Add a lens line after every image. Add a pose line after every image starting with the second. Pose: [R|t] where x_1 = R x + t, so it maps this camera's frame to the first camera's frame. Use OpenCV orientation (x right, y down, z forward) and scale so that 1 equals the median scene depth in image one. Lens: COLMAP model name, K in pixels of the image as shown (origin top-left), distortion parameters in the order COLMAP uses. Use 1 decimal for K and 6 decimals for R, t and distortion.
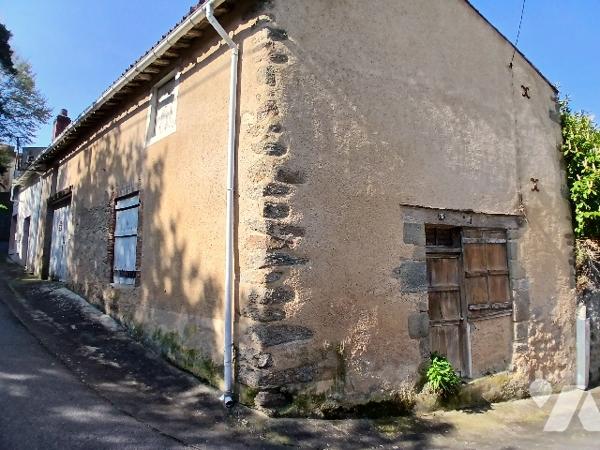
lens RADIAL K [[294.9, 0, 300.0], [0, 294.9, 225.0], [0, 0, 1]] dist [0.004261, -0.040018]
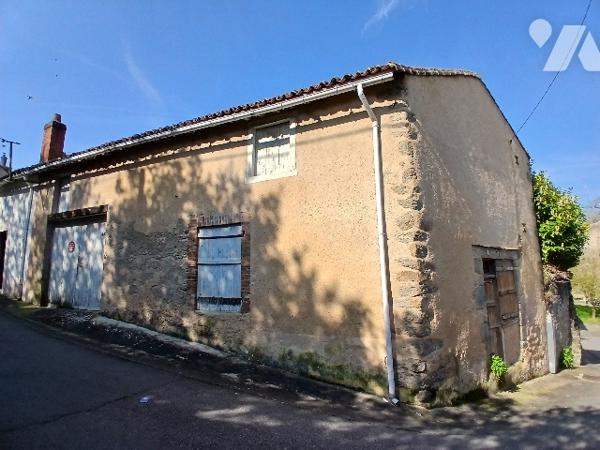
lens RADIAL K [[294.9, 0, 300.0], [0, 294.9, 225.0], [0, 0, 1]] dist [0.004261, -0.040018]
pose [[0.967507, 0.032810, 0.250707, -0.709754], [-0.022039, 0.998714, -0.045652, -0.072580], [-0.251883, 0.038644, 0.966986, -0.114363]]
